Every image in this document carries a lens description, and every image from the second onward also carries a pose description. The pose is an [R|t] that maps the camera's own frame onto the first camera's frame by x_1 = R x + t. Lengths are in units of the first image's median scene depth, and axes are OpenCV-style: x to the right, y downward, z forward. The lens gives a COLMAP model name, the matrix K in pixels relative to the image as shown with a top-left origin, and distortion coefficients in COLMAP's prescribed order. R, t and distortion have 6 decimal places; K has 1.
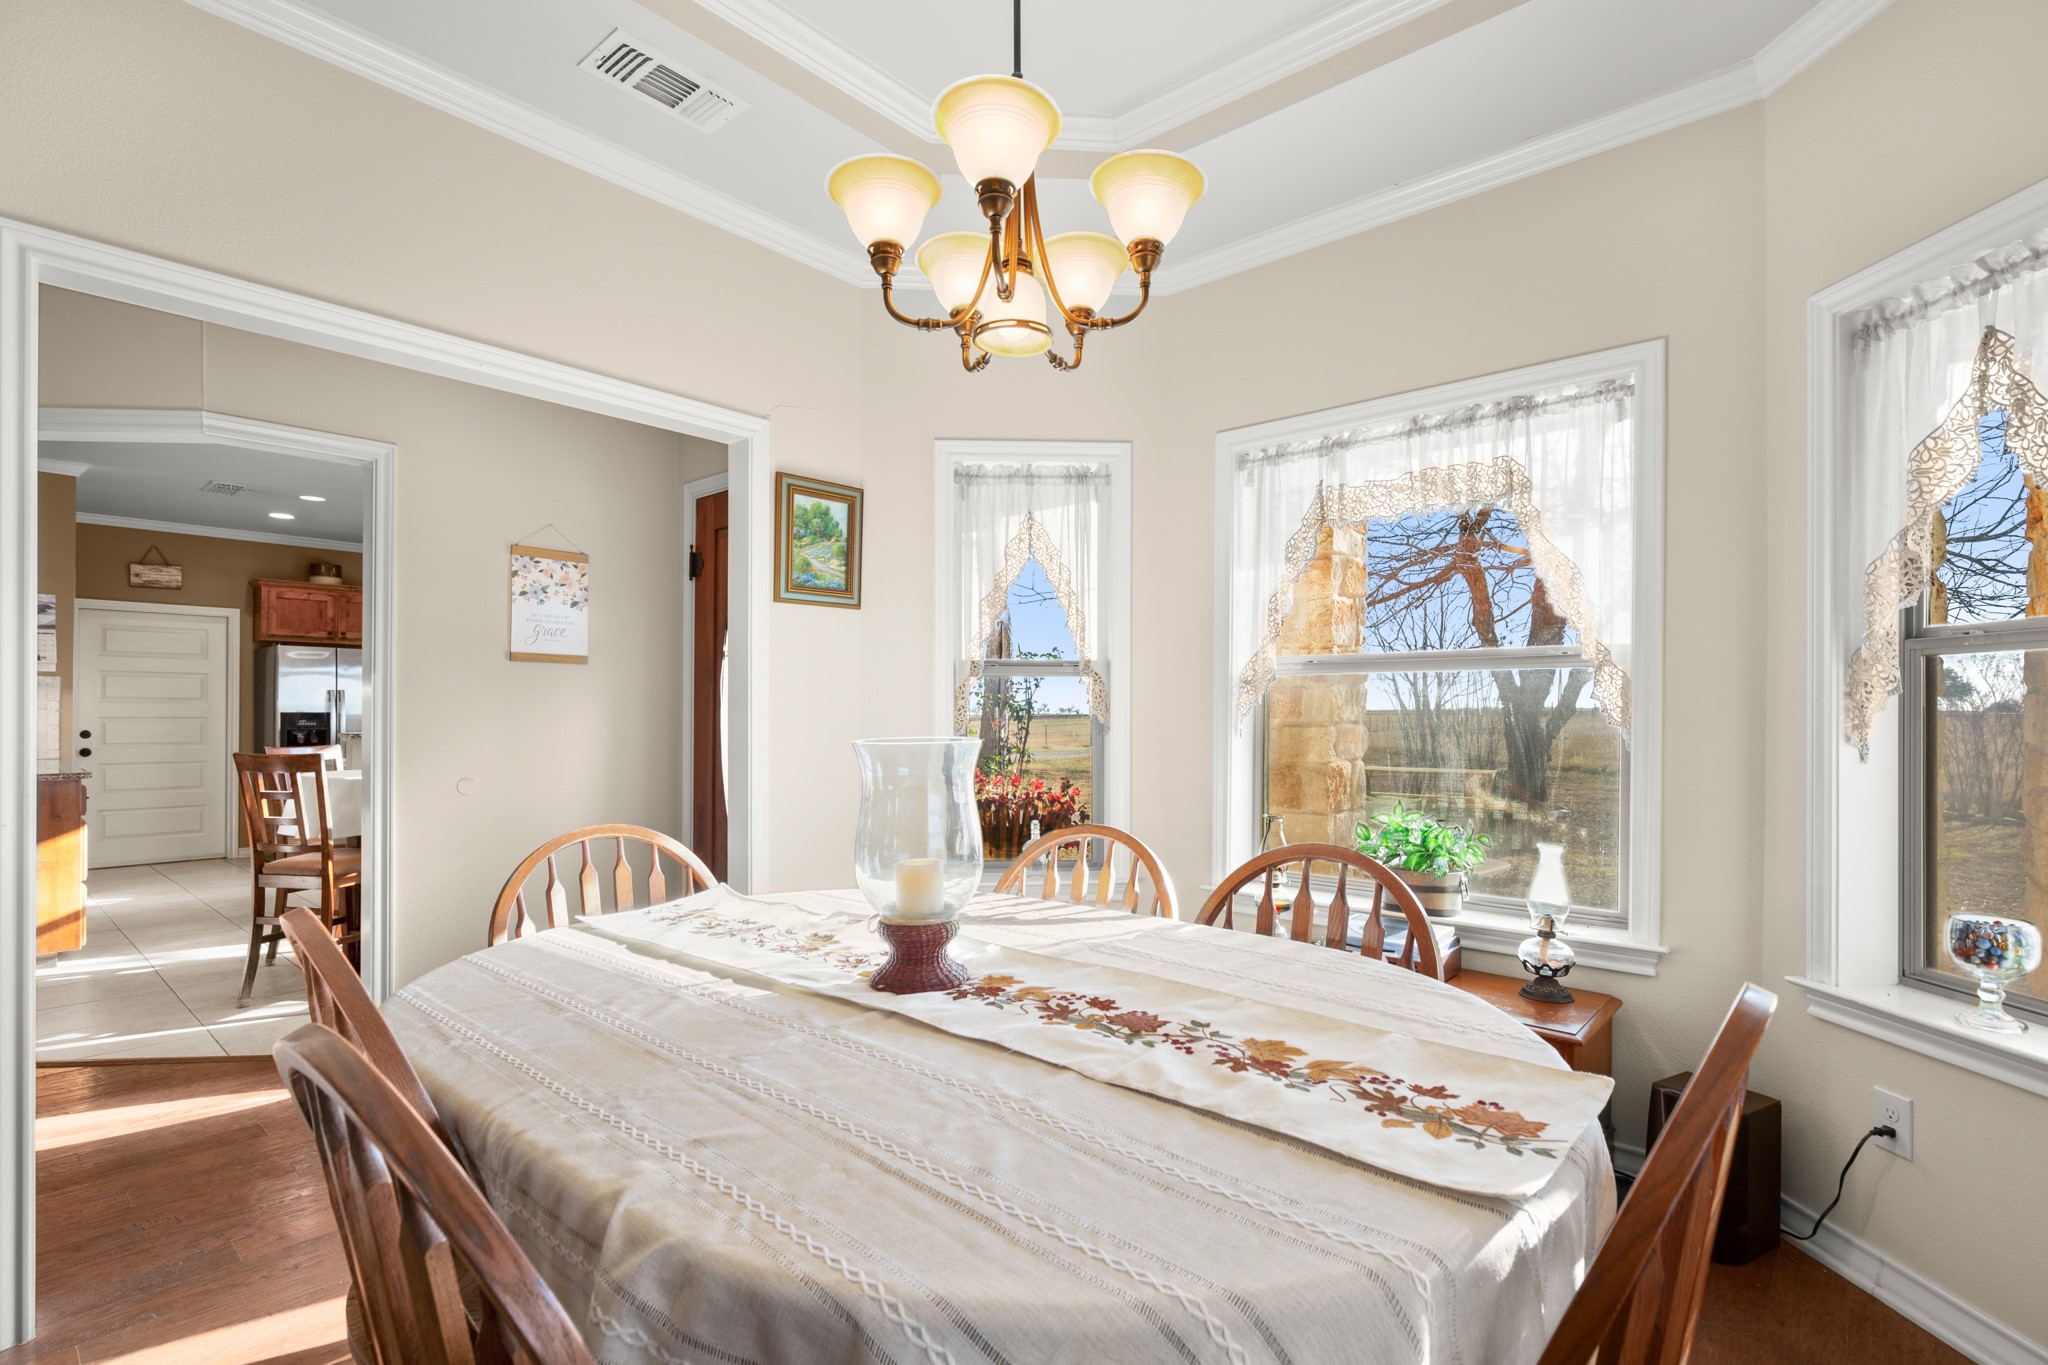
lens RADIAL K [[936.3, 0, 1016.7], [0, 936.3, 695.7], [0, 0, 1]] dist [0.014174, -0.000438]
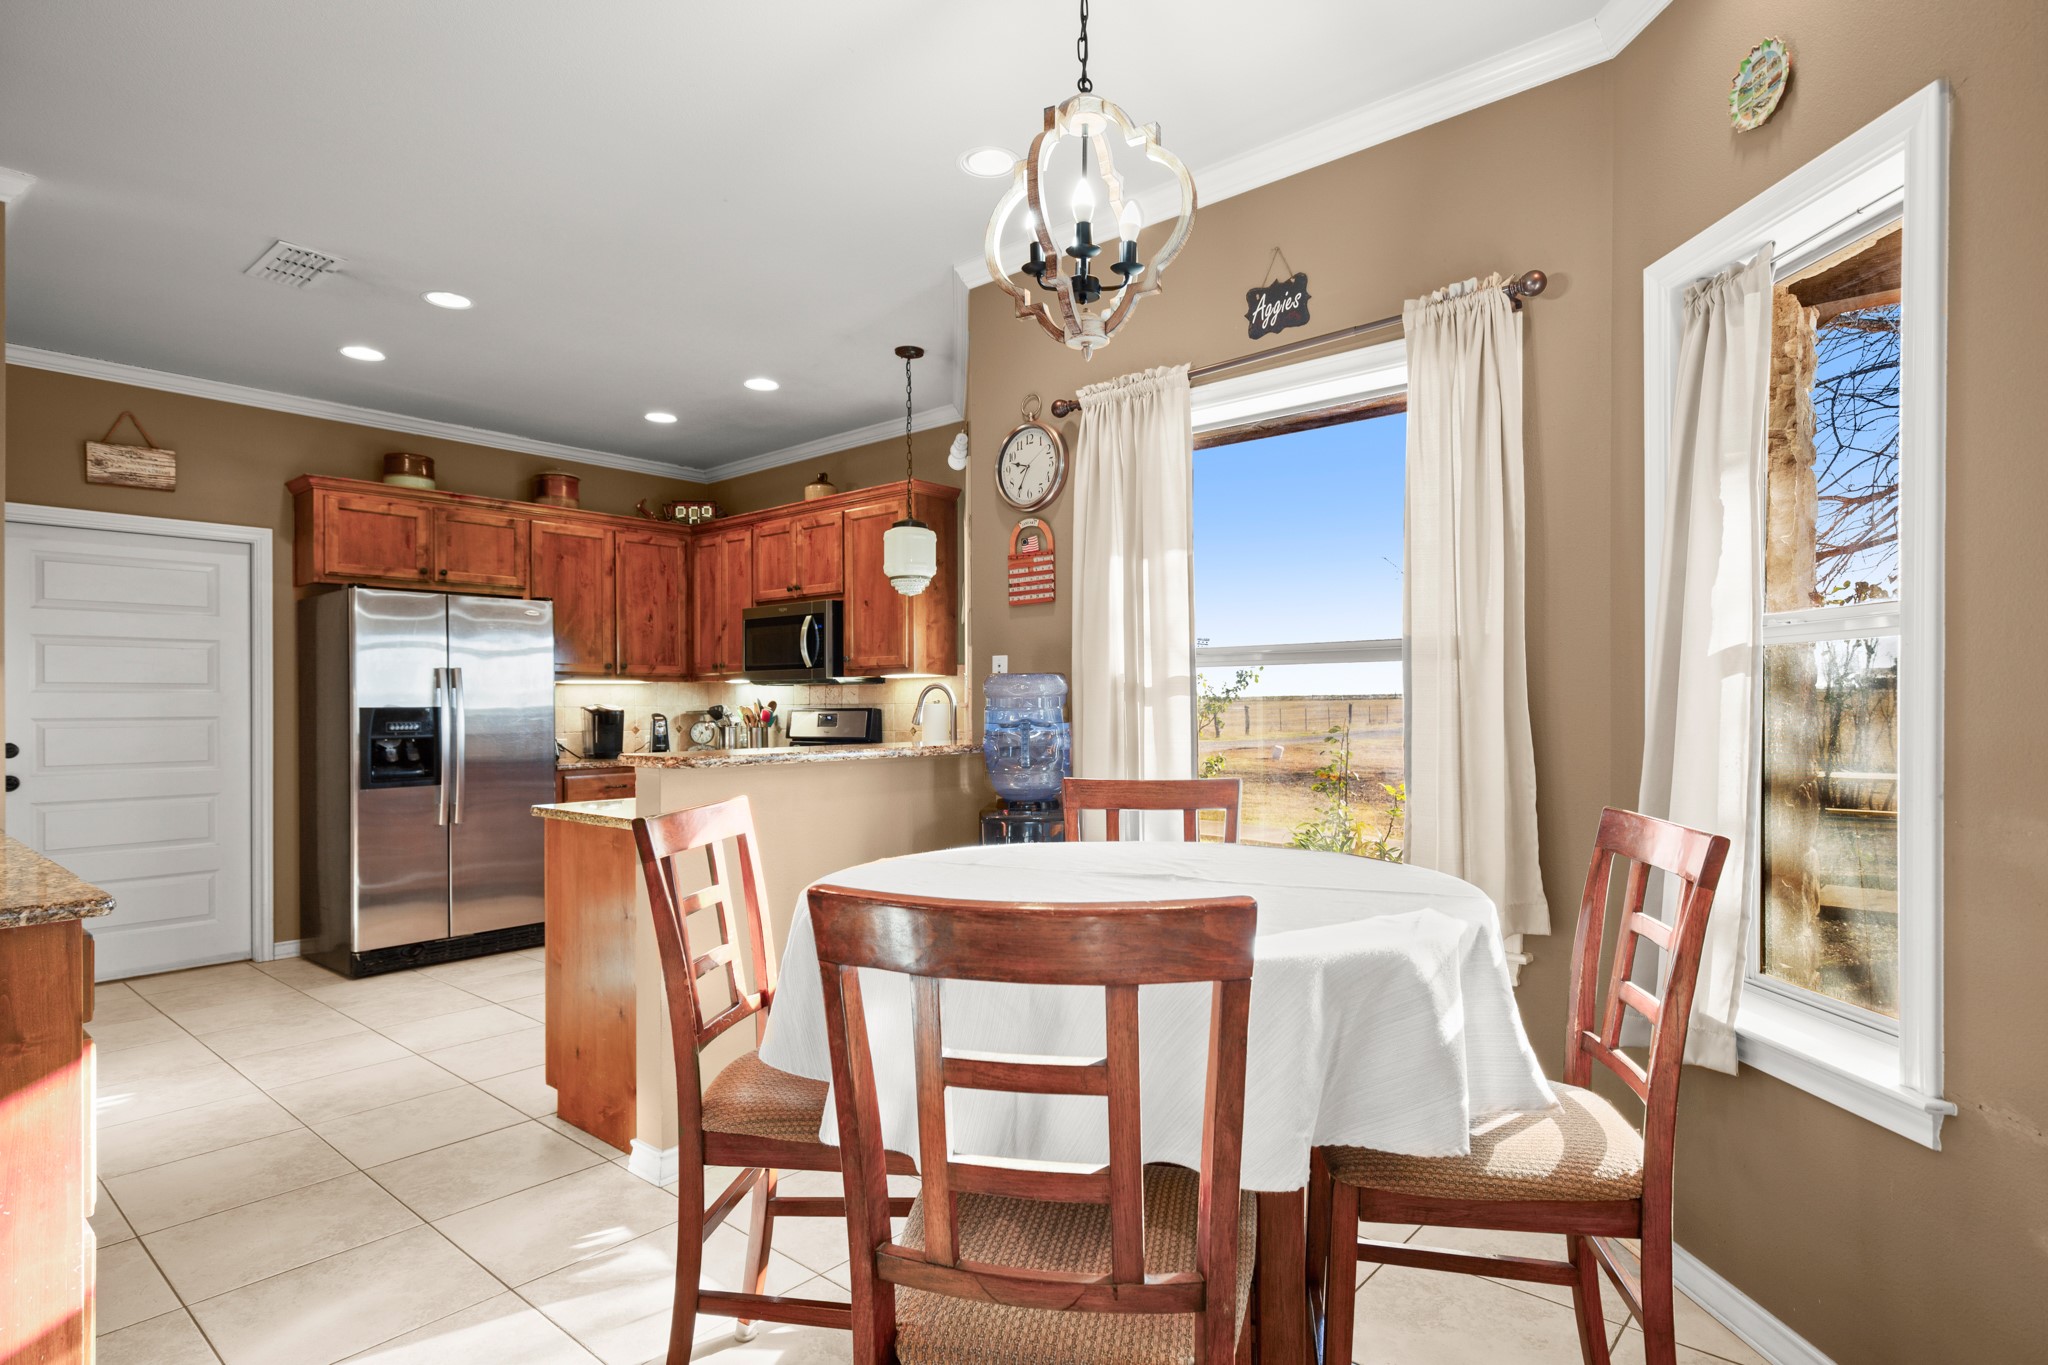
lens RADIAL K [[1069.4, 0, 1028.0], [0, 1069.4, 686.1], [0, 0, 1]] dist [0.028752, 0.000588]
pose [[0.999965, -0.005707, -0.006059, -0.362473], [0.005726, 0.999979, 0.003040, 0.004889], [0.006042, -0.003074, 0.999977, 0.344965]]
